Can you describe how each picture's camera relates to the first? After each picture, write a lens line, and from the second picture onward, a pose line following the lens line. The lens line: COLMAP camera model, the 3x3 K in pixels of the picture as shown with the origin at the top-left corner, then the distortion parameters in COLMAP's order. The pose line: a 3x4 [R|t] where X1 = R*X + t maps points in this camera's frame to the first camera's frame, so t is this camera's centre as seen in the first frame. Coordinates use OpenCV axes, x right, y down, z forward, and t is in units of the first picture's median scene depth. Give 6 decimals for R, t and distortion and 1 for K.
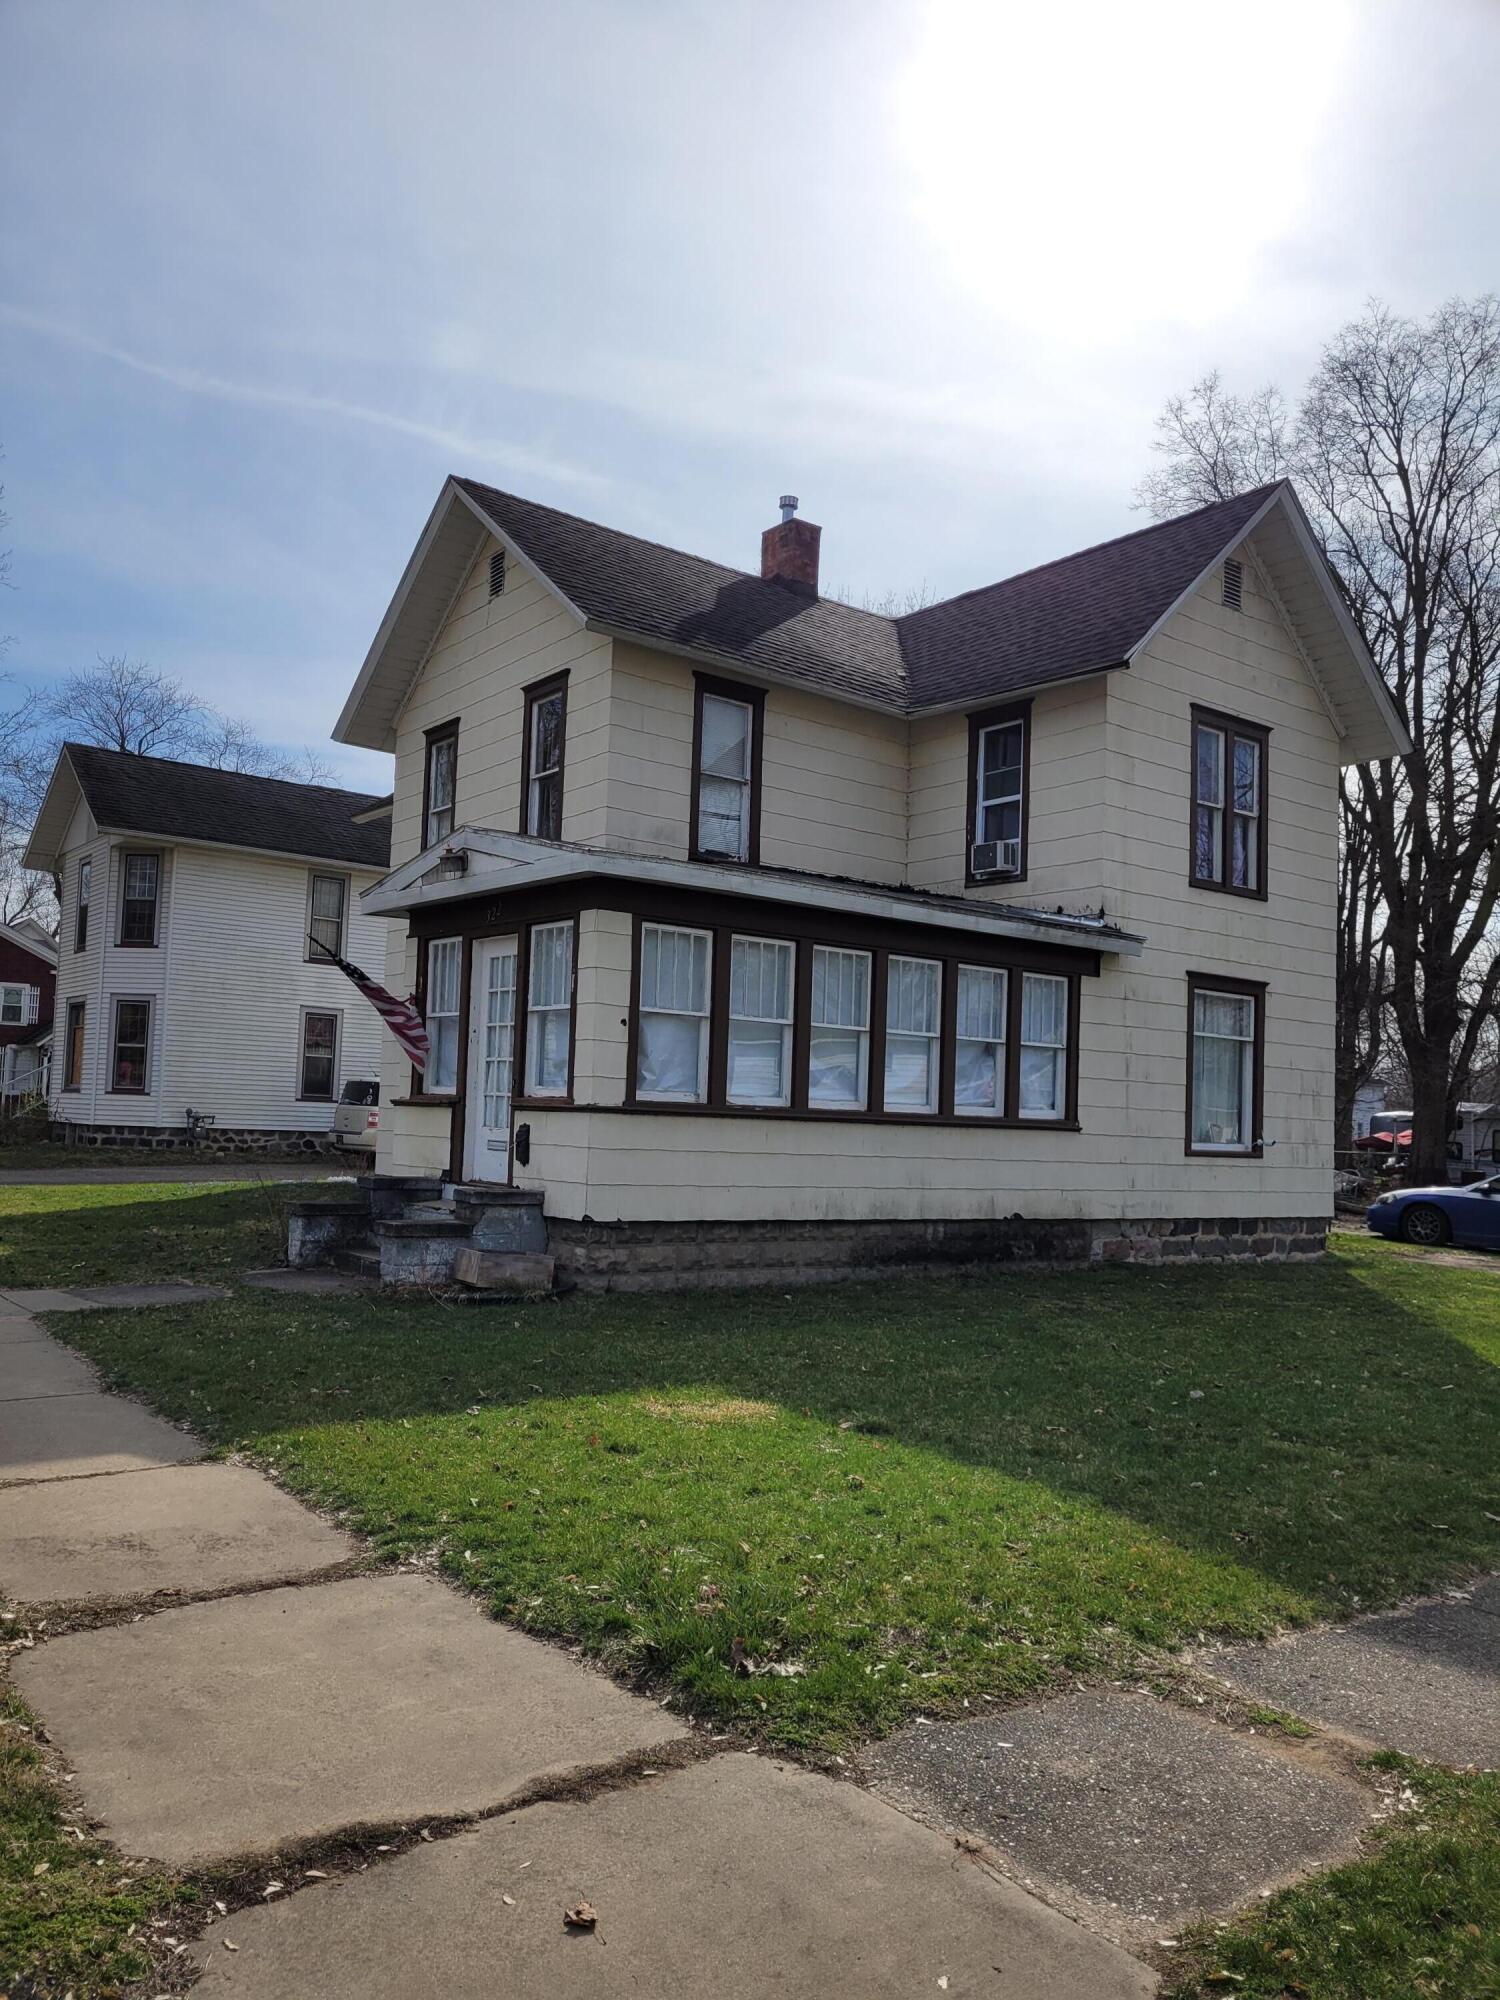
lens RADIAL K [[1512.0, 0, 758.3], [0, 1512.0, 1005.6], [0, 0, 1]] dist [-0.006407, -0.003032]
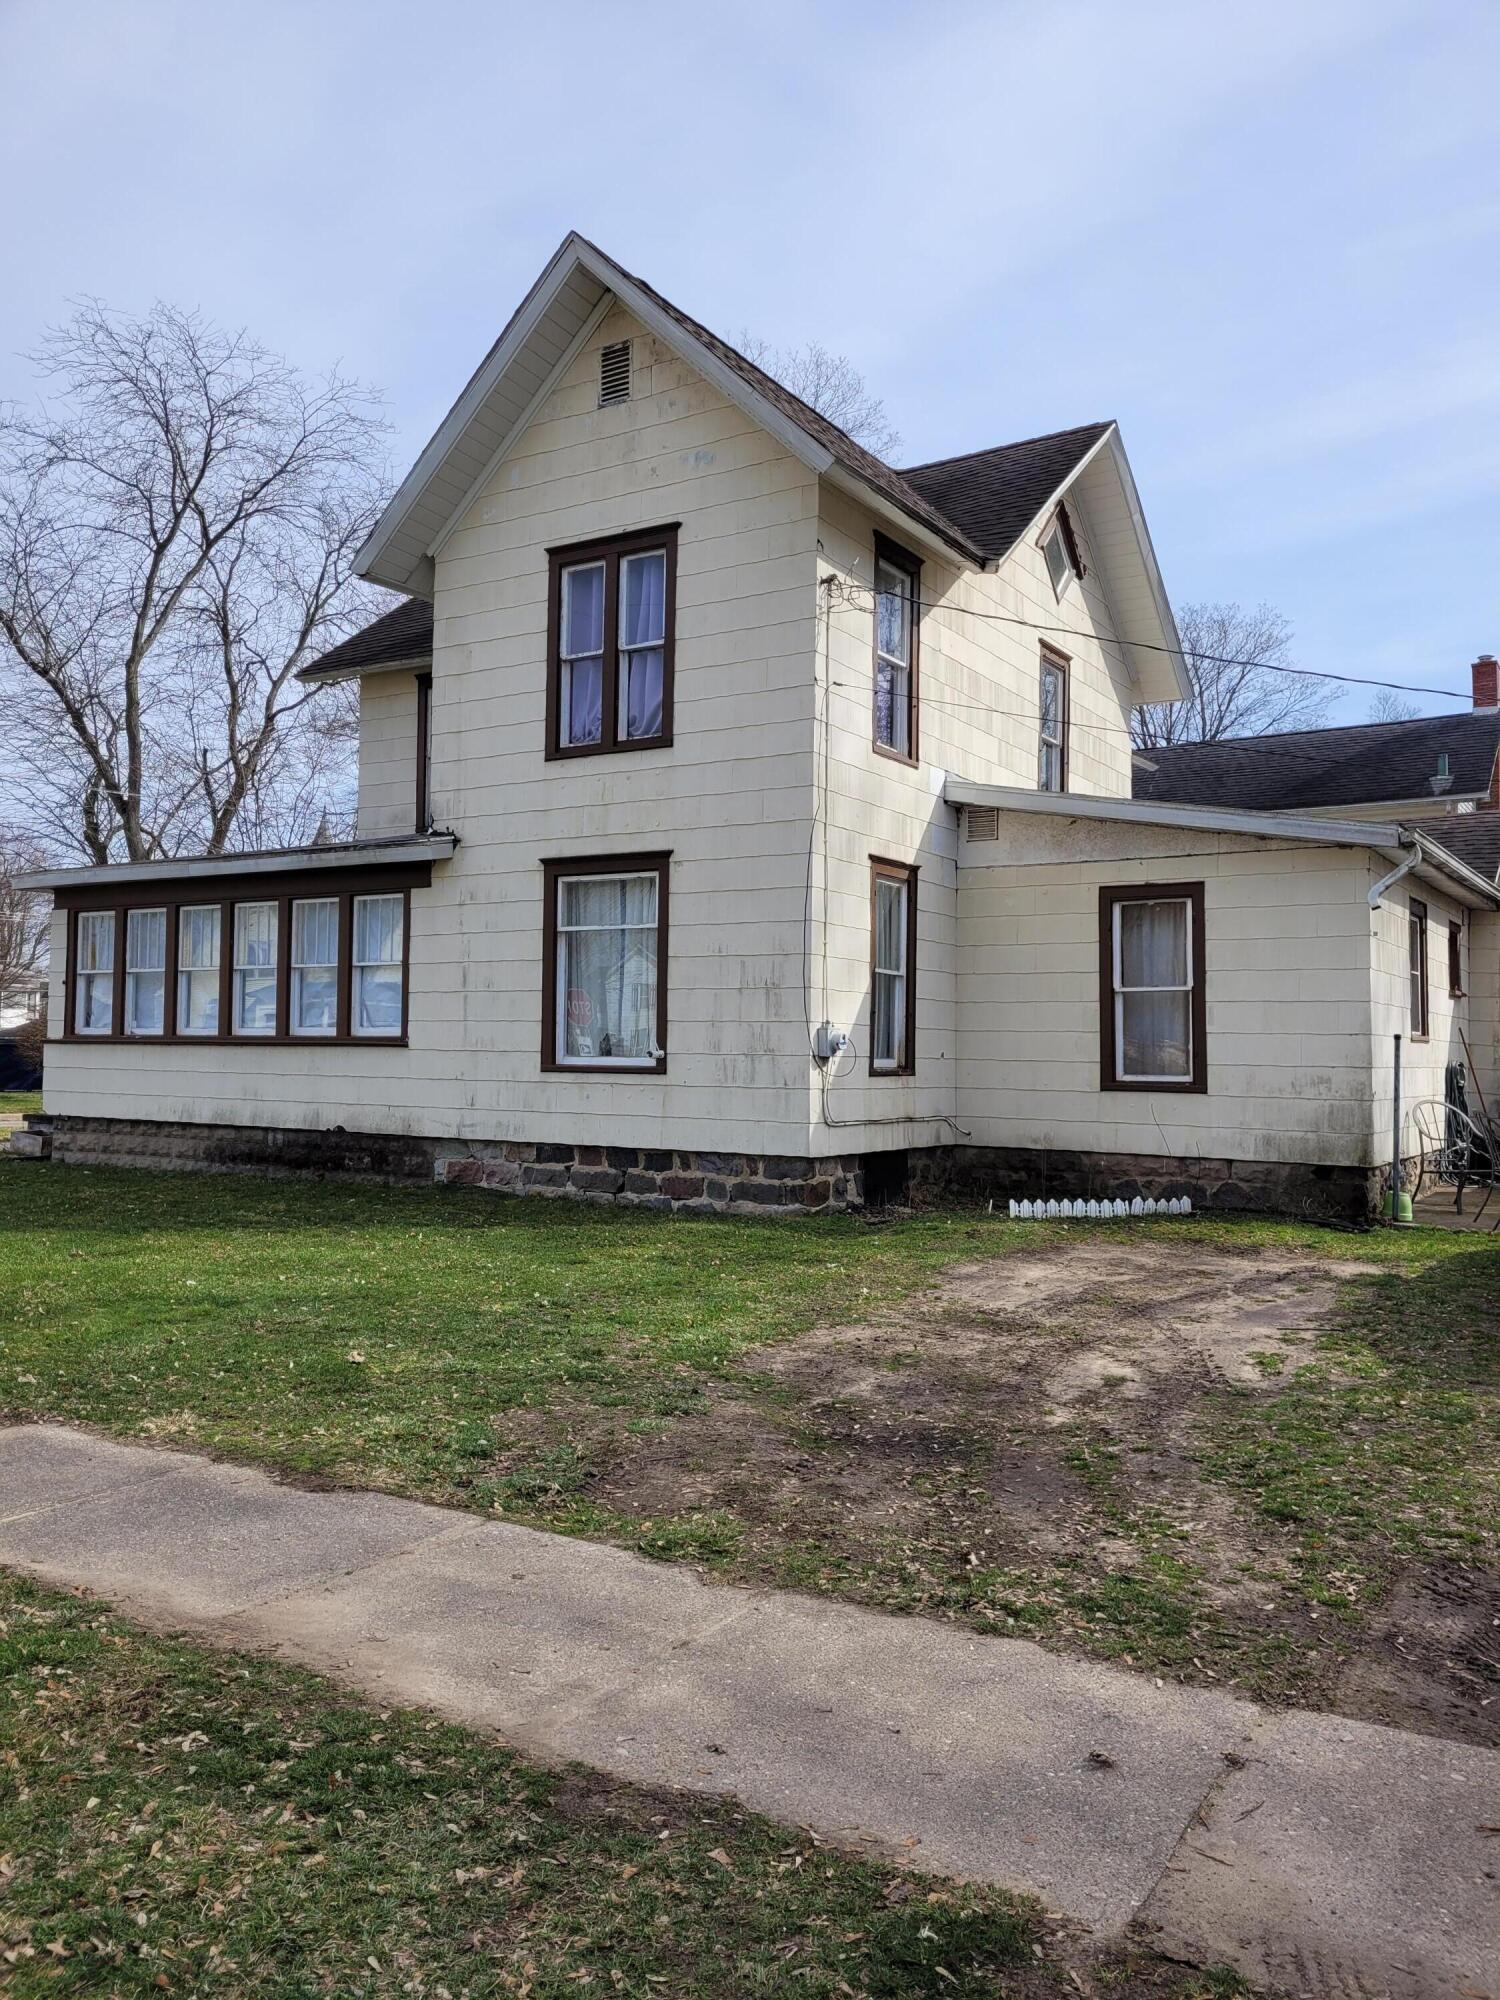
lens RADIAL K [[1512.0, 0, 759.0], [0, 1512.0, 1003.8], [0, 0, 1]] dist [-0.006407, -0.003032]
pose [[0.371079, -0.068933, -0.926039, 1.180371], [0.070570, 0.996450, -0.045896, 0.113482], [0.925916, -0.048320, 0.374627, 0.821432]]
